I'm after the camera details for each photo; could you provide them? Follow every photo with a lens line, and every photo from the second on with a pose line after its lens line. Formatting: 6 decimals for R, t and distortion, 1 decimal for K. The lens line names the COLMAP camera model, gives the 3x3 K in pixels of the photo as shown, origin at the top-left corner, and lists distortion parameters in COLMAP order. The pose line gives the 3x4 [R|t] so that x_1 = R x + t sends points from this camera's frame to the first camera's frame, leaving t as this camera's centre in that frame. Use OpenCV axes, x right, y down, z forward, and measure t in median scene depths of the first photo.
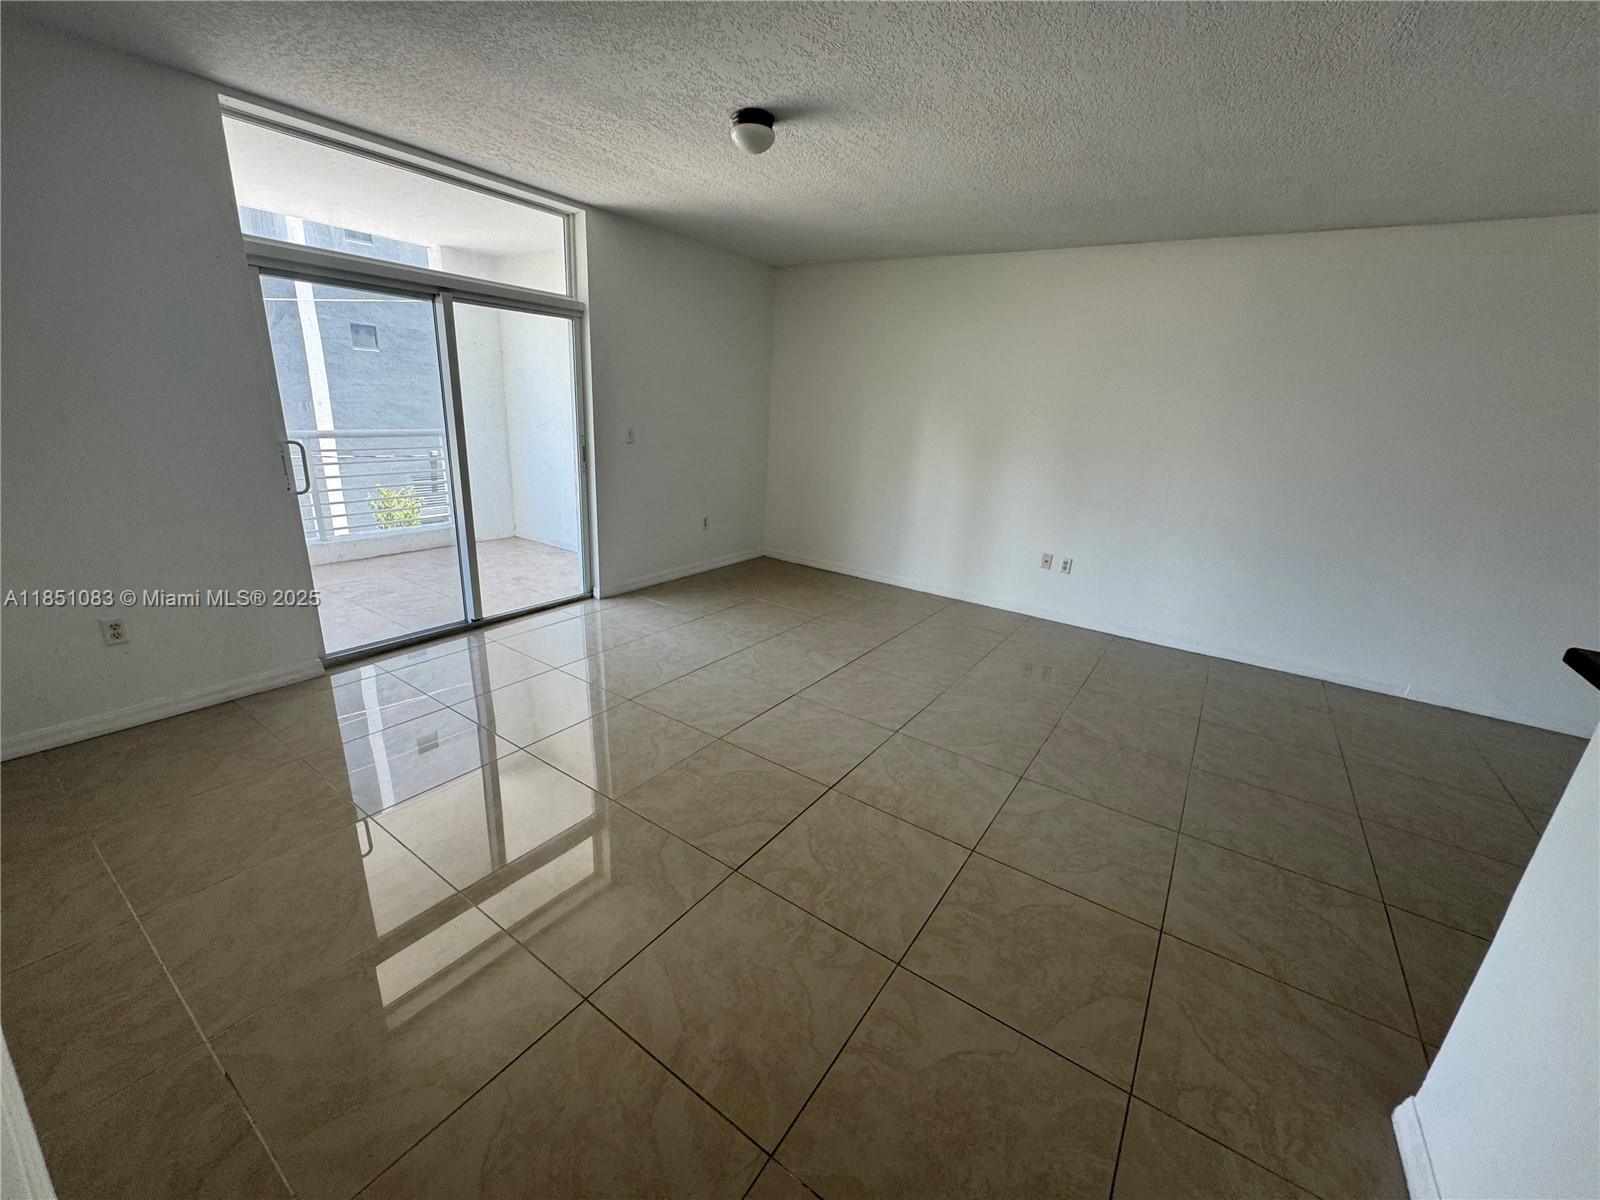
lens RADIAL K [[646.9, 0, 790.9], [0, 646.9, 605.4], [0, 0, 1]] dist [0.000500, 0.000106]
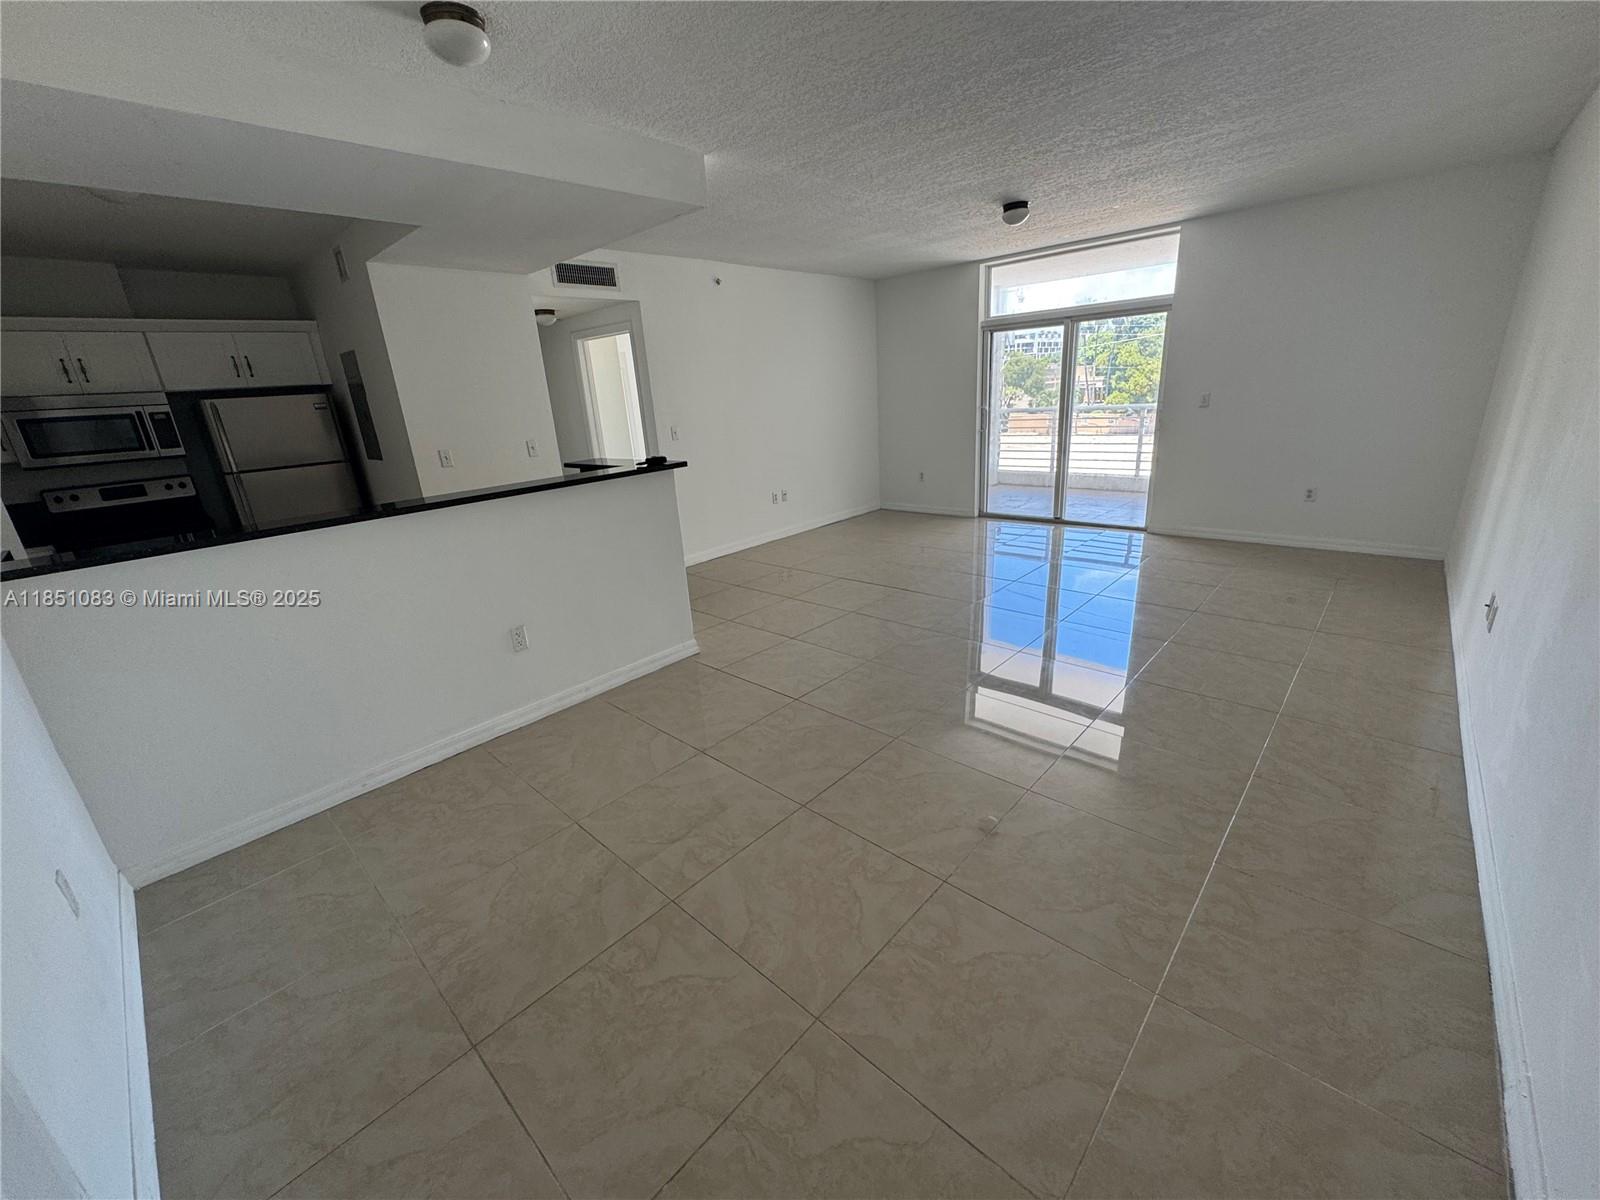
lens RADIAL K [[646.9, 0, 790.9], [0, 646.9, 605.4], [0, 0, 1]] dist [0.000500, 0.000106]
pose [[-0.158262, 0.273766, -0.948686, 0.972258], [-0.246468, 0.919428, 0.306440, -0.088405], [0.956141, 0.282319, -0.078036, 0.437751]]
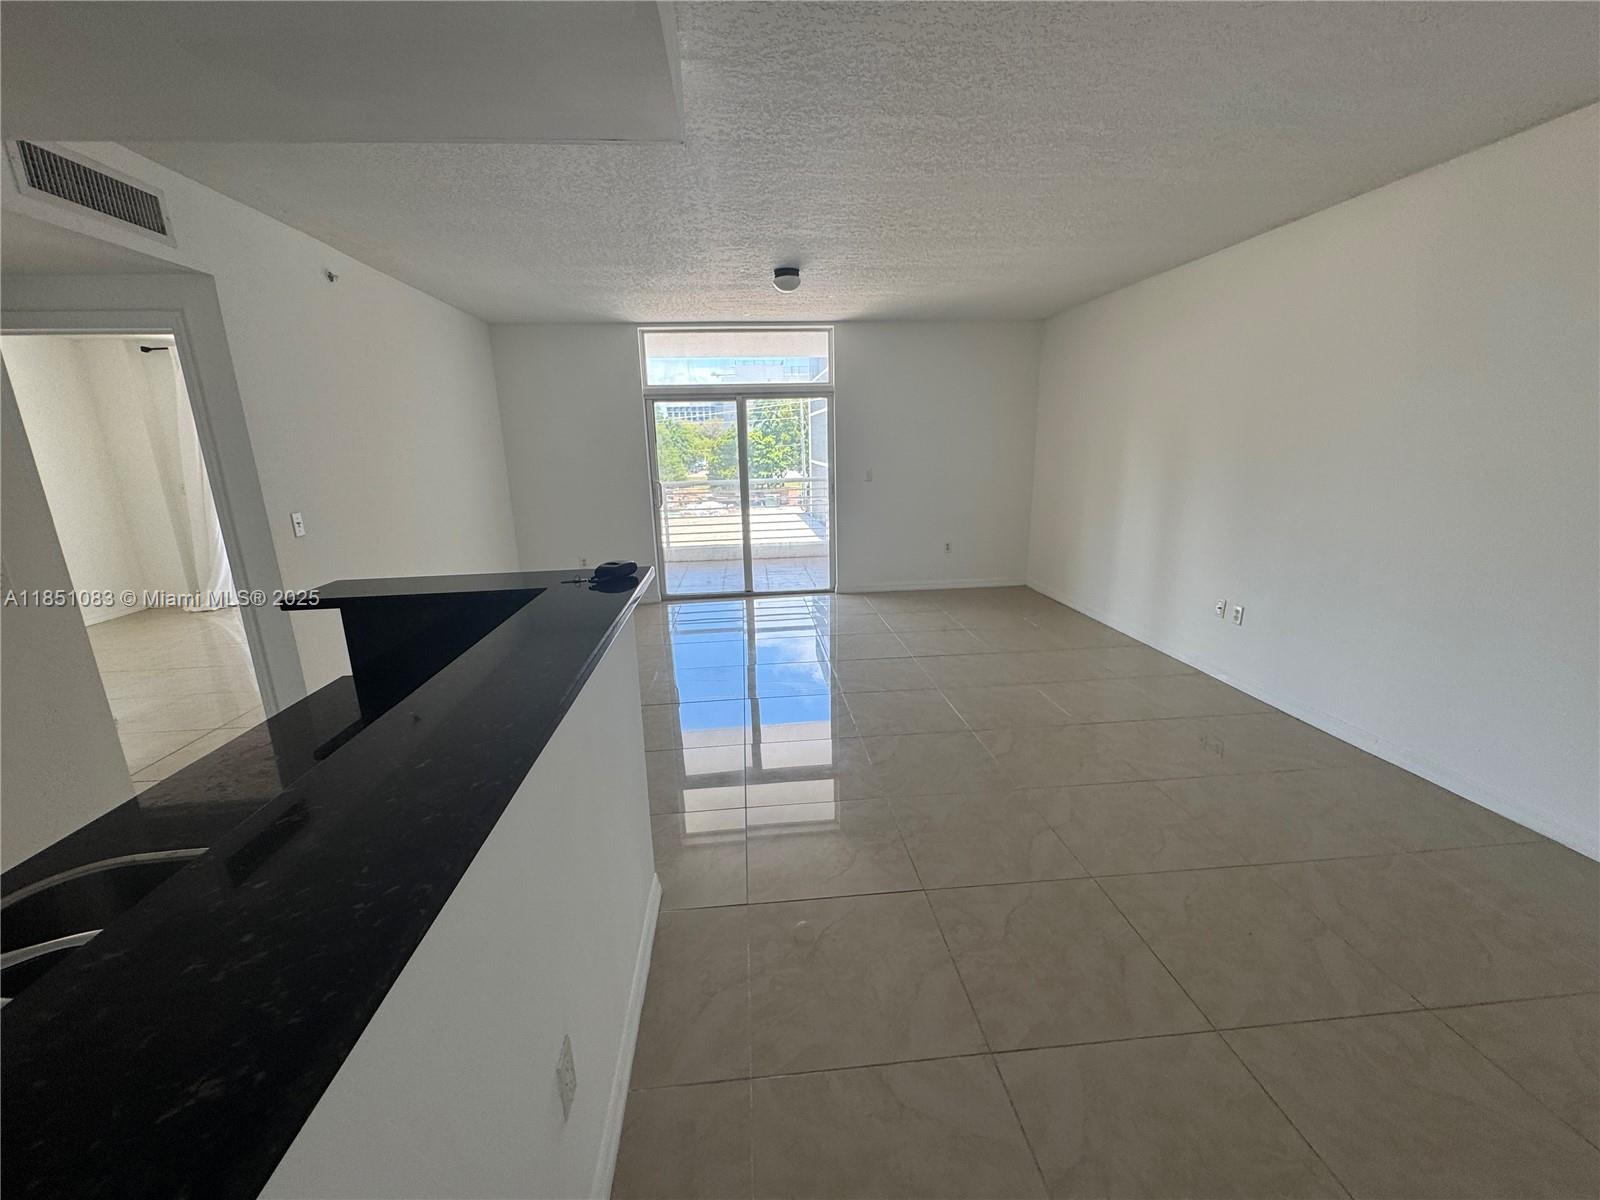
lens RADIAL K [[649.6, 0, 795.3], [0, 649.6, 599.4], [0, 0, 1]] dist [0.000183, 0.000225]
pose [[0.641161, 0.114732, -0.758781, 0.639953], [-0.176227, 0.984350, -0.000071, 0.016015], [0.746898, 0.133763, 0.651346, 0.039271]]
